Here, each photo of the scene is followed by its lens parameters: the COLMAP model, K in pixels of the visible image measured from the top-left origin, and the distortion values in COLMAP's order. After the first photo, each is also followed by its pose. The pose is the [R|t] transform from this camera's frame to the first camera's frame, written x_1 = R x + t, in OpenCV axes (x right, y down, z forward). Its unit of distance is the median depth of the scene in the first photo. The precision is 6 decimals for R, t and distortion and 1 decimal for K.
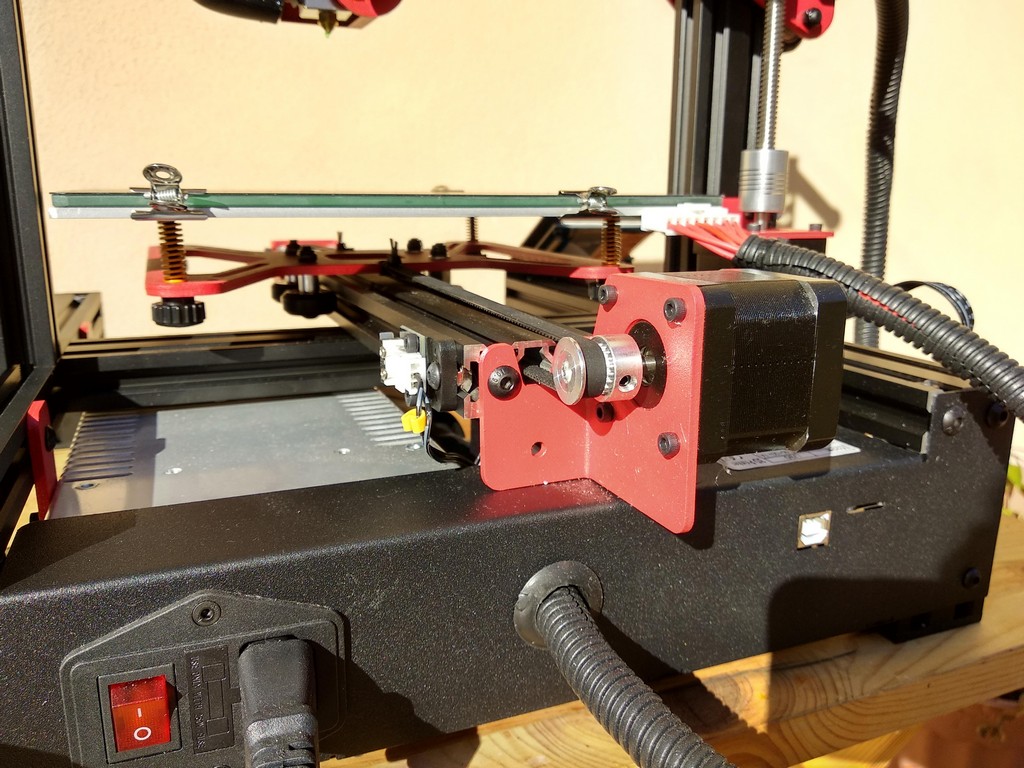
lens RADIAL K [[824.1, 0, 513.5], [0, 824.1, 380.0], [0, 0, 1]] dist [0.023995, -0.065544]
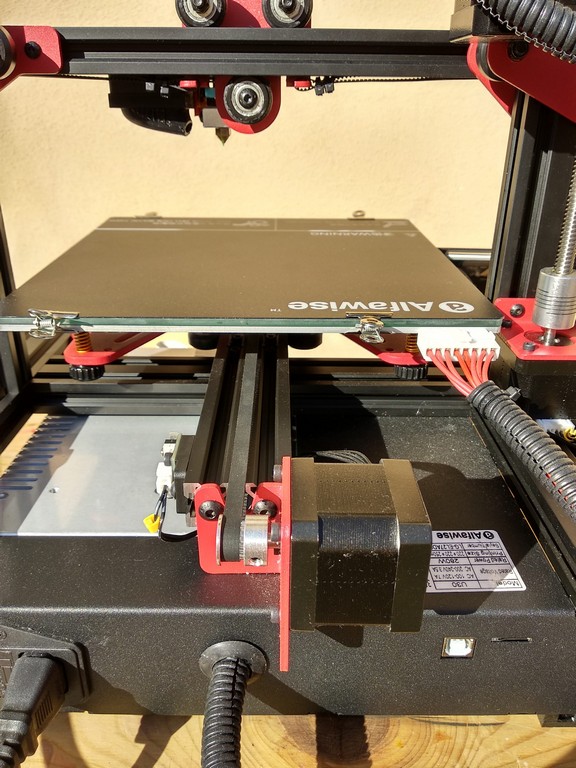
lens RADIAL K [[618.0, 0, 284.5], [0, 618.0, 380.6], [0, 0, 1]] dist [0.023995, -0.065544]
pose [[0.924715, 0.162841, -0.344072, 0.364046], [-0.088636, 0.971146, 0.221404, -0.387011], [0.370197, -0.174238, 0.912466, 0.105702]]
